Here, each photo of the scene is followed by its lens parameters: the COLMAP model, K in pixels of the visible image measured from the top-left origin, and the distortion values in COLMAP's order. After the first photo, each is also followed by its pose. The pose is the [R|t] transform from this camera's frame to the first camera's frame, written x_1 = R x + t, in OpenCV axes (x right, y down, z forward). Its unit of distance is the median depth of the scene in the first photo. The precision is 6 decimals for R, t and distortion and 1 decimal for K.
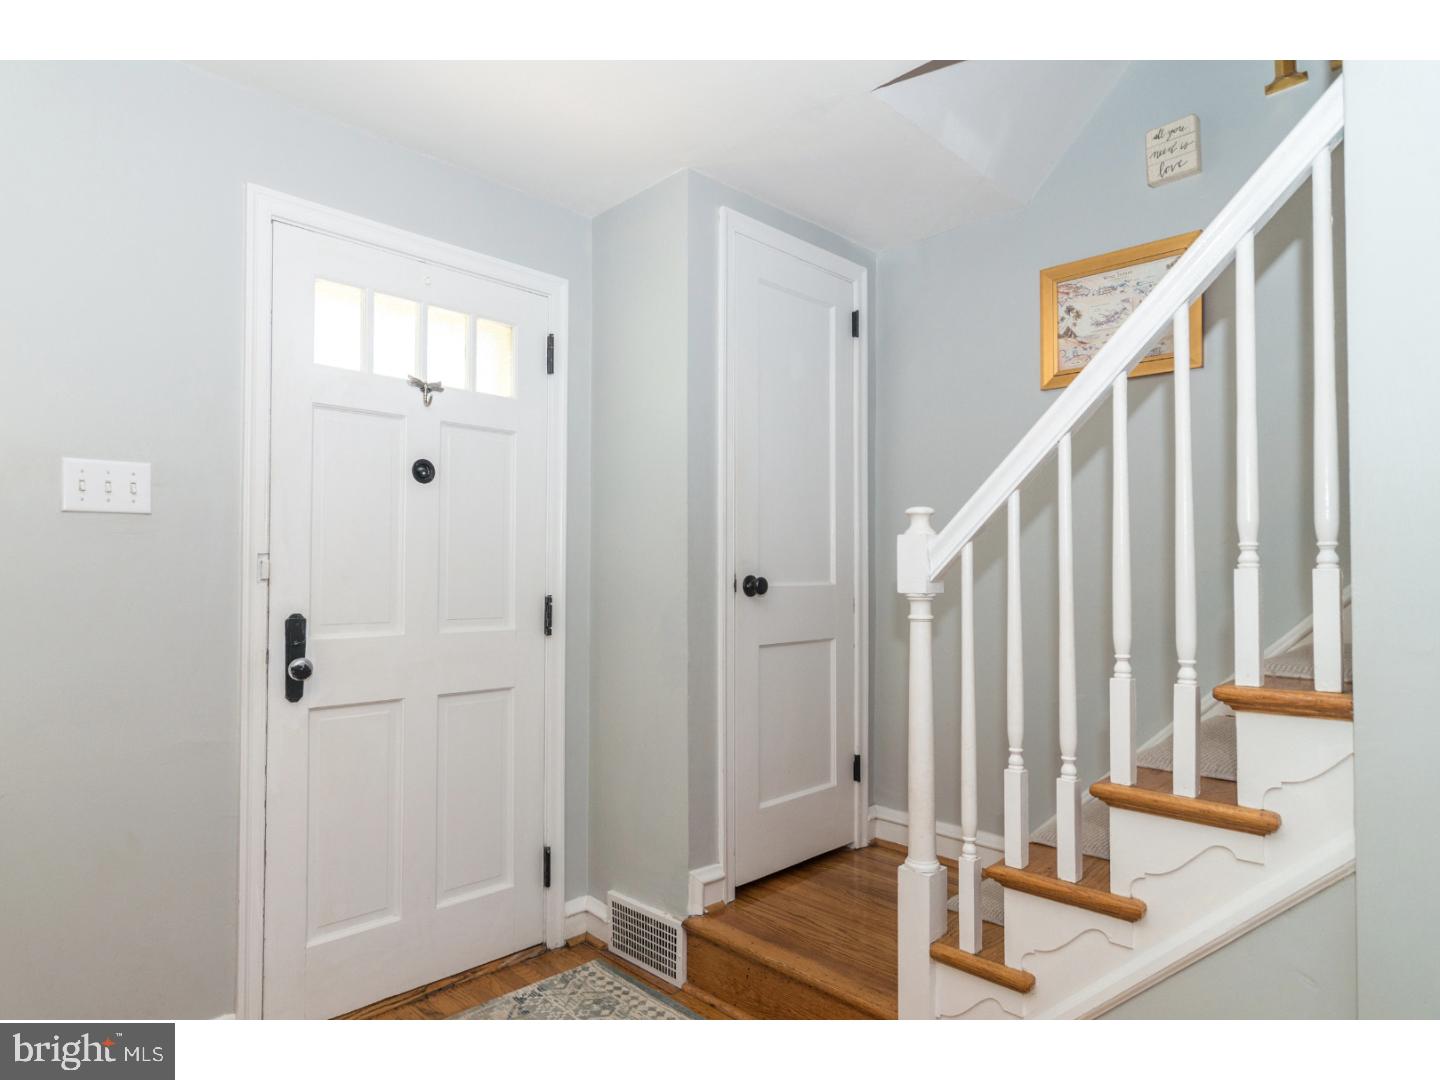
lens RADIAL K [[828.4, 0, 718.0], [0, 828.4, 549.7], [0, 0, 1]] dist [-0.004492, -0.000517]
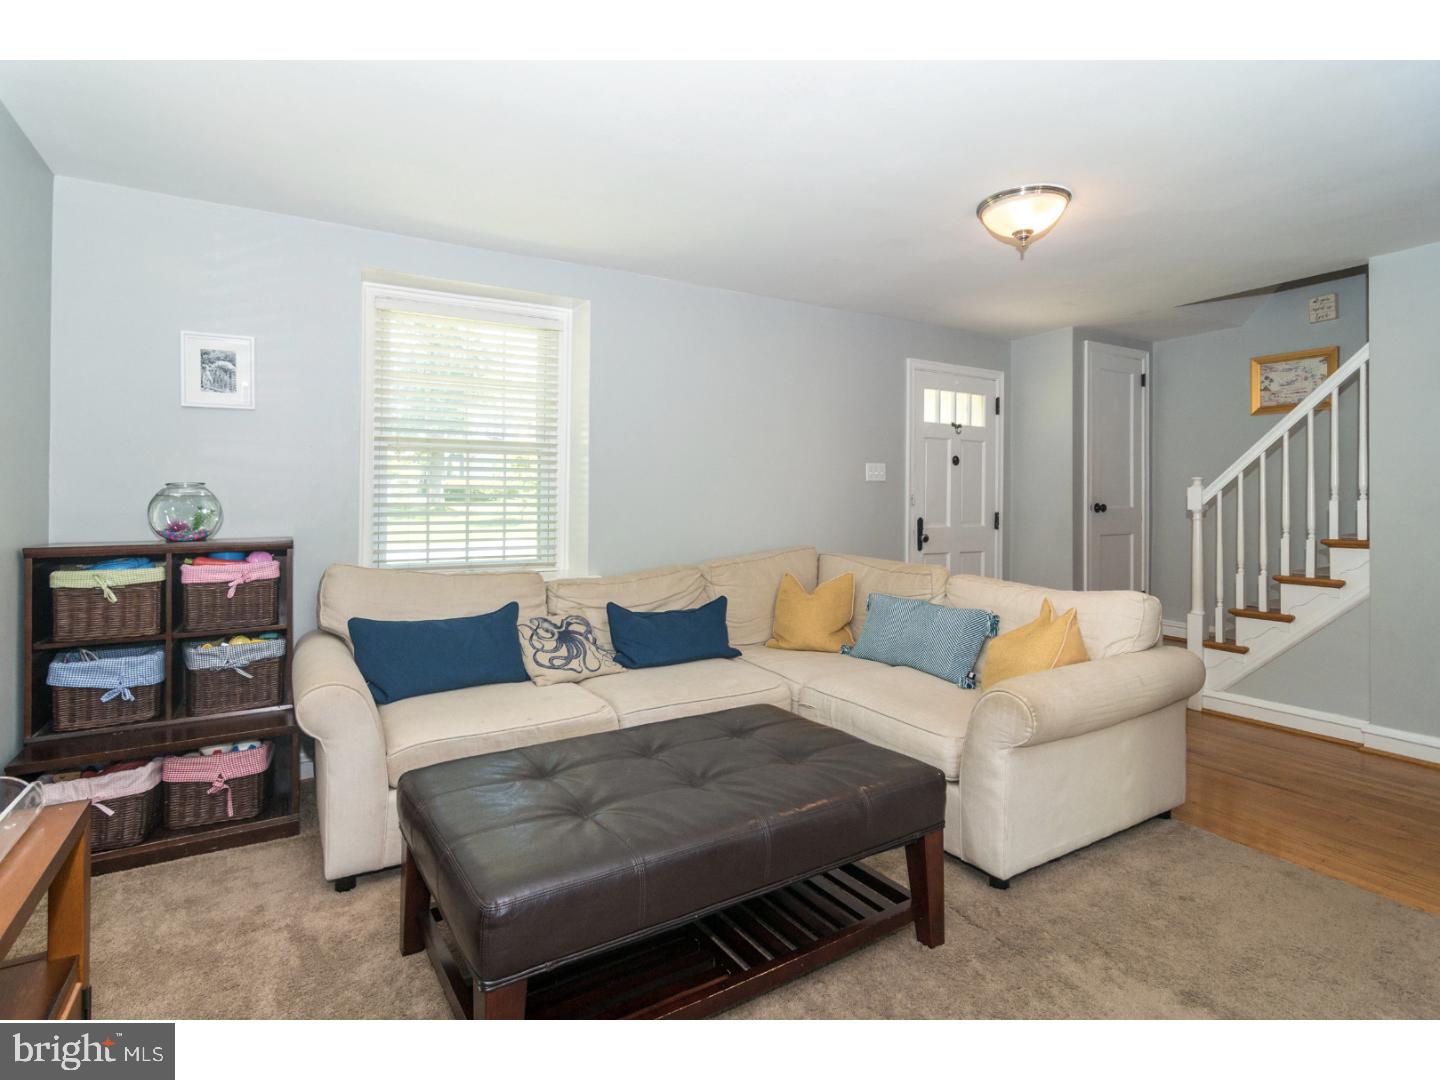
lens RADIAL K [[719.6, 0, 690.0], [0, 719.6, 496.2], [0, 0, 1]] dist [-0.001343, 0.000675]
pose [[0.961369, -0.002052, -0.275257, -0.542758], [0.007002, 0.999831, 0.017000, -0.031955], [0.275175, -0.018271, 0.961220, -1.313060]]
